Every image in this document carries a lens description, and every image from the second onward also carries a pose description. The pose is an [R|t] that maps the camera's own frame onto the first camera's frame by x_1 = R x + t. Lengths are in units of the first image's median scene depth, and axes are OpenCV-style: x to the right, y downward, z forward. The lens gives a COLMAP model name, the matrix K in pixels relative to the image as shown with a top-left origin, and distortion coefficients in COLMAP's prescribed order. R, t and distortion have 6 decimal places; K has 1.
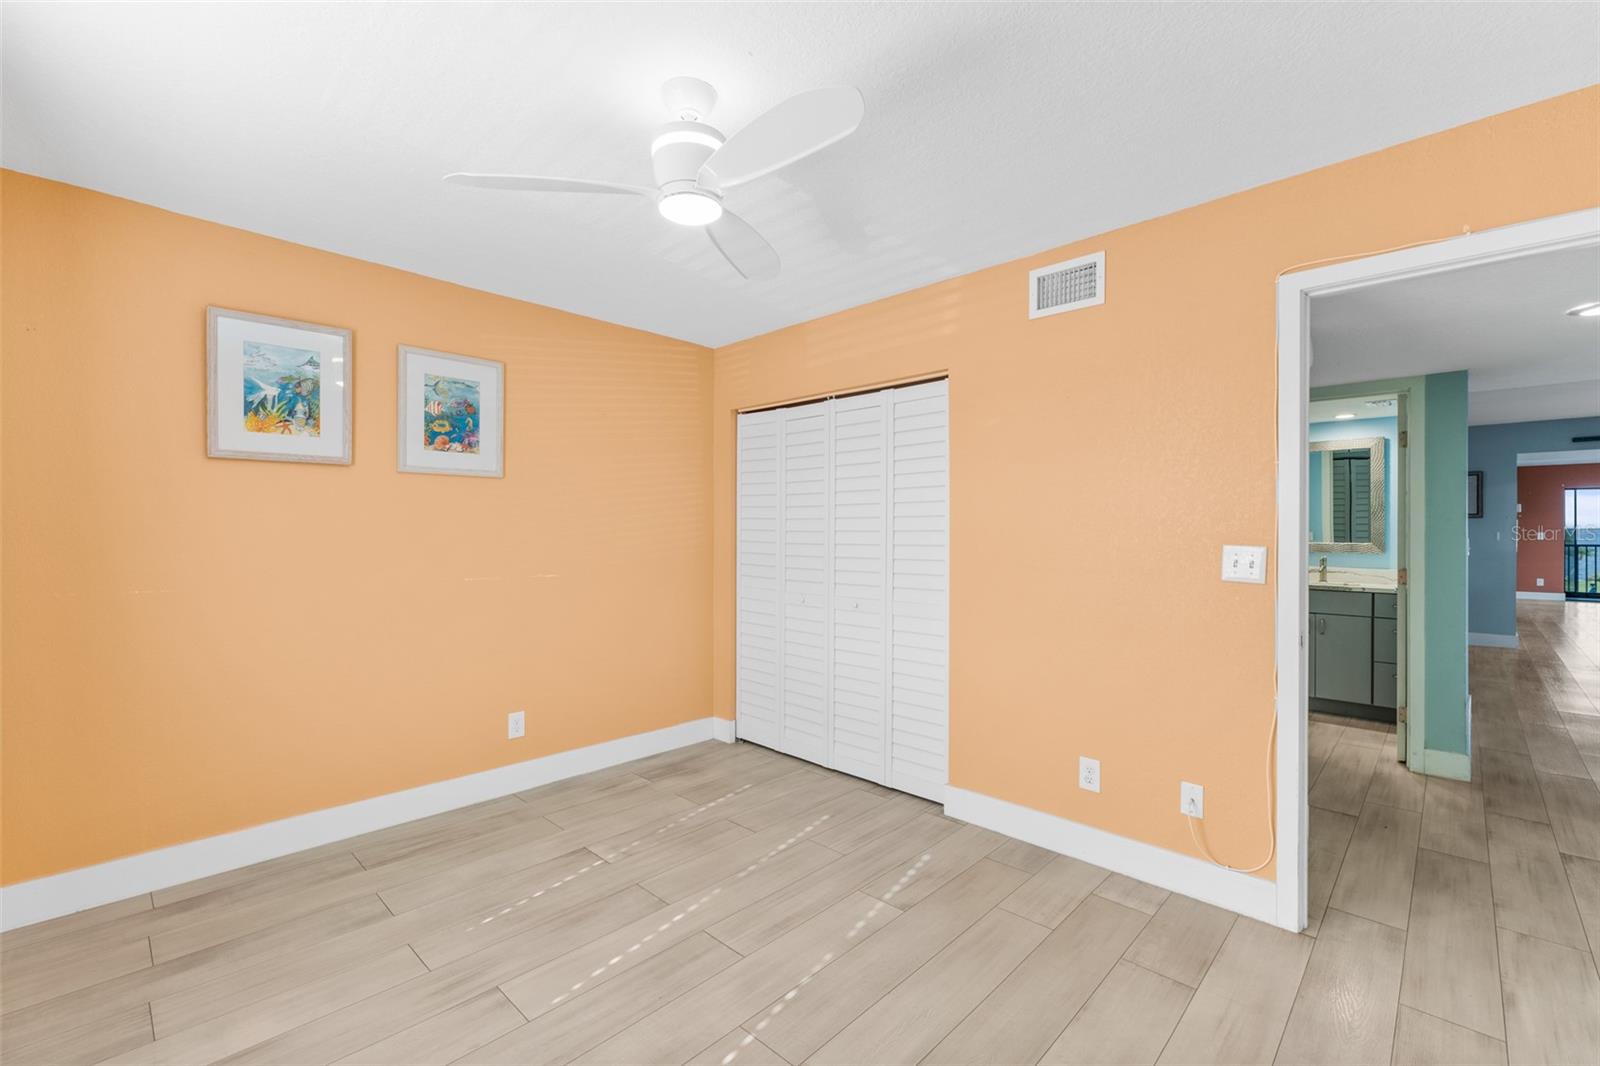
lens RADIAL K [[698.7, 0, 791.7], [0, 698.7, 527.7], [0, 0, 1]] dist [0.004764, -0.000729]
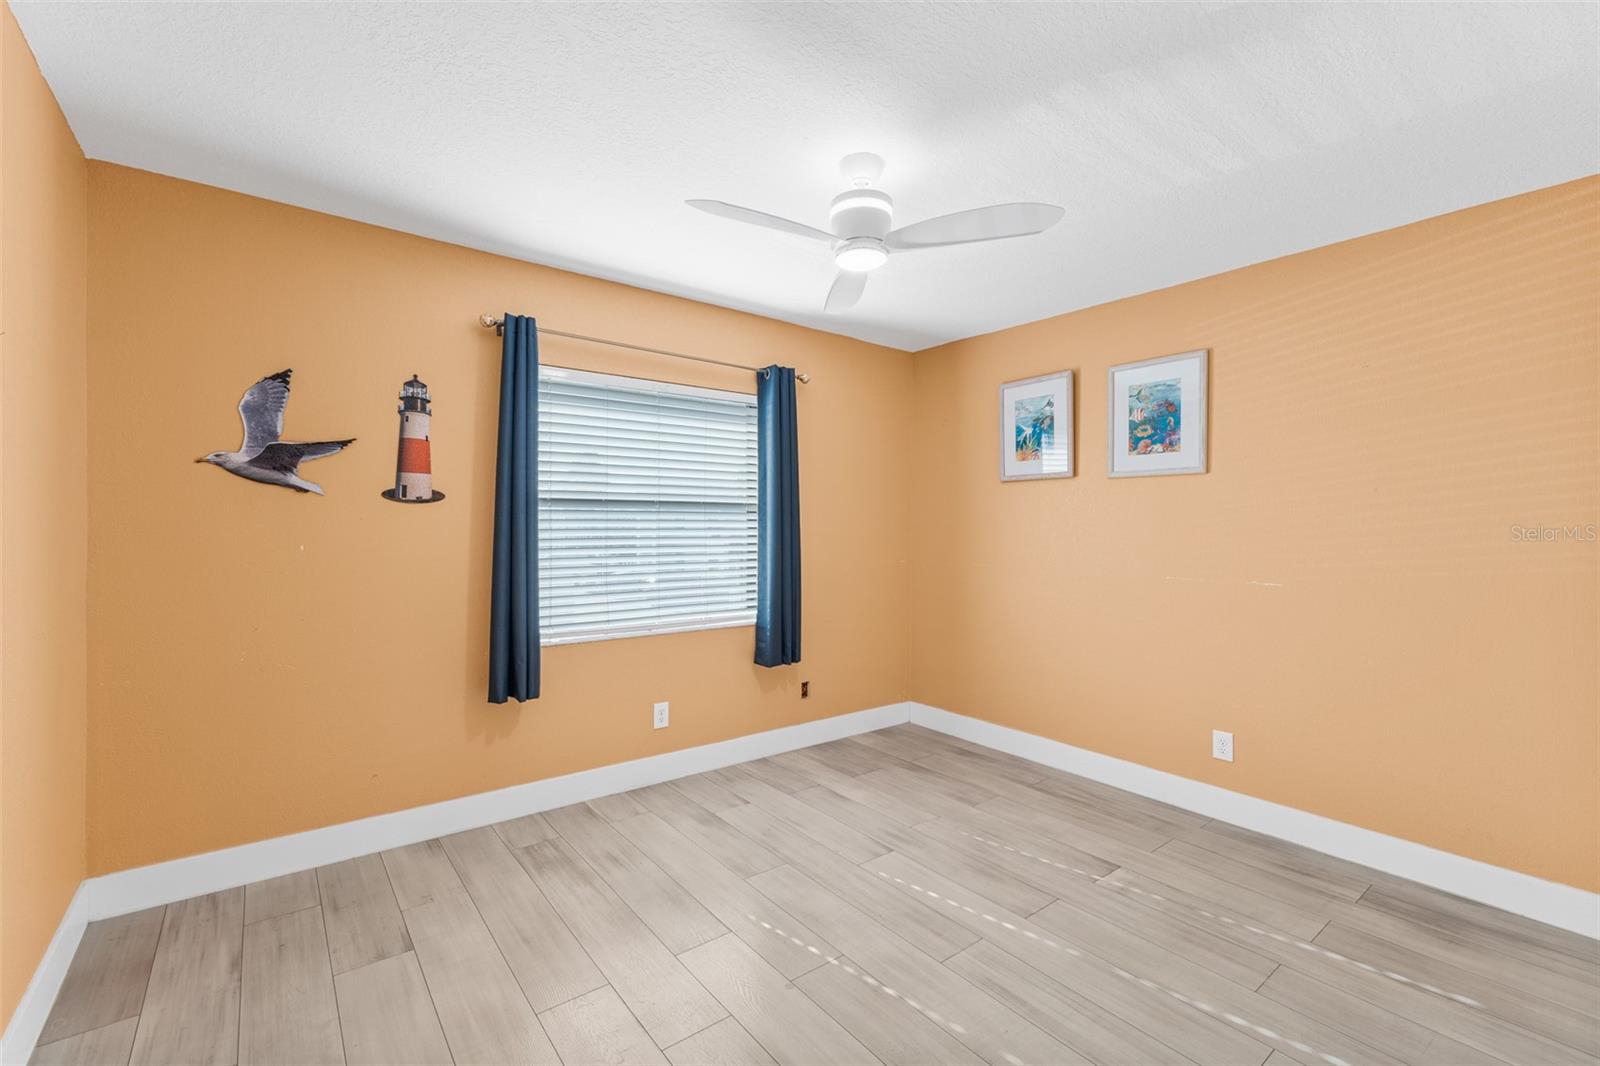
lens RADIAL K [[698.7, 0, 792.5], [0, 698.7, 535.5], [0, 0, 1]] dist [0.004764, -0.000729]
pose [[-0.162458, 0.006493, -0.986694, 0.722578], [-0.003876, 0.999966, 0.007219, 0.008654], [0.986708, 0.004998, -0.162427, 0.741290]]
